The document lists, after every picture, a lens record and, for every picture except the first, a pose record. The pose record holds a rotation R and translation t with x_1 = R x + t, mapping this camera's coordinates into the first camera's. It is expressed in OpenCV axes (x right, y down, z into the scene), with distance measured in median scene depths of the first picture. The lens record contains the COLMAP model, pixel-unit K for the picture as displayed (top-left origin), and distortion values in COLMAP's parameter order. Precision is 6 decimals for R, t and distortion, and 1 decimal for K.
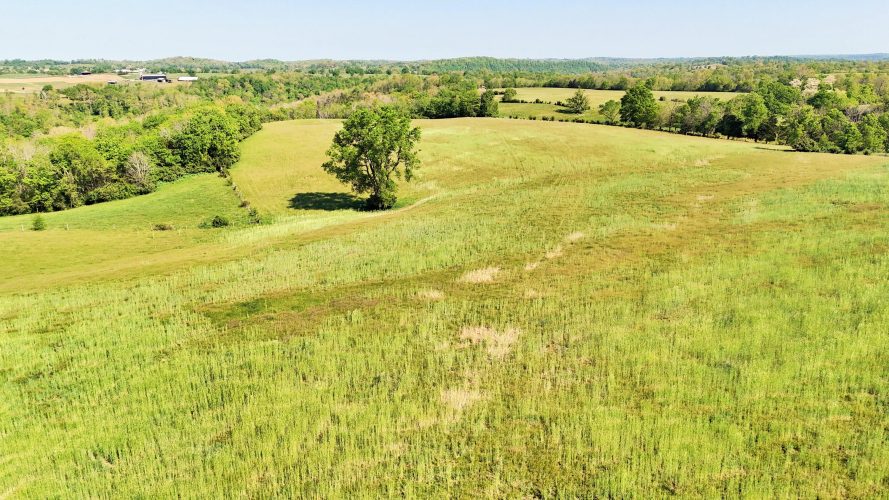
lens RADIAL K [[657.0, 0, 444.5], [0, 657.0, 250.0], [0, 0, 1]] dist [0.080851, -0.075244]
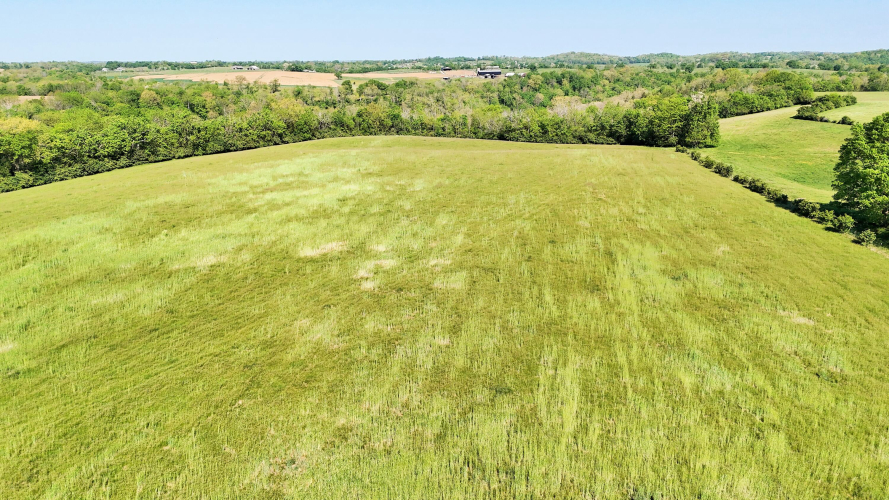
lens RADIAL K [[657.0, 0, 444.5], [0, 657.0, 250.0], [0, 0, 1]] dist [0.080851, -0.075244]
pose [[0.830764, 0.155908, -0.534344, 0.178798], [-0.151956, 0.987032, 0.051739, -0.097735], [0.535481, 0.038214, 0.843682, 0.356842]]
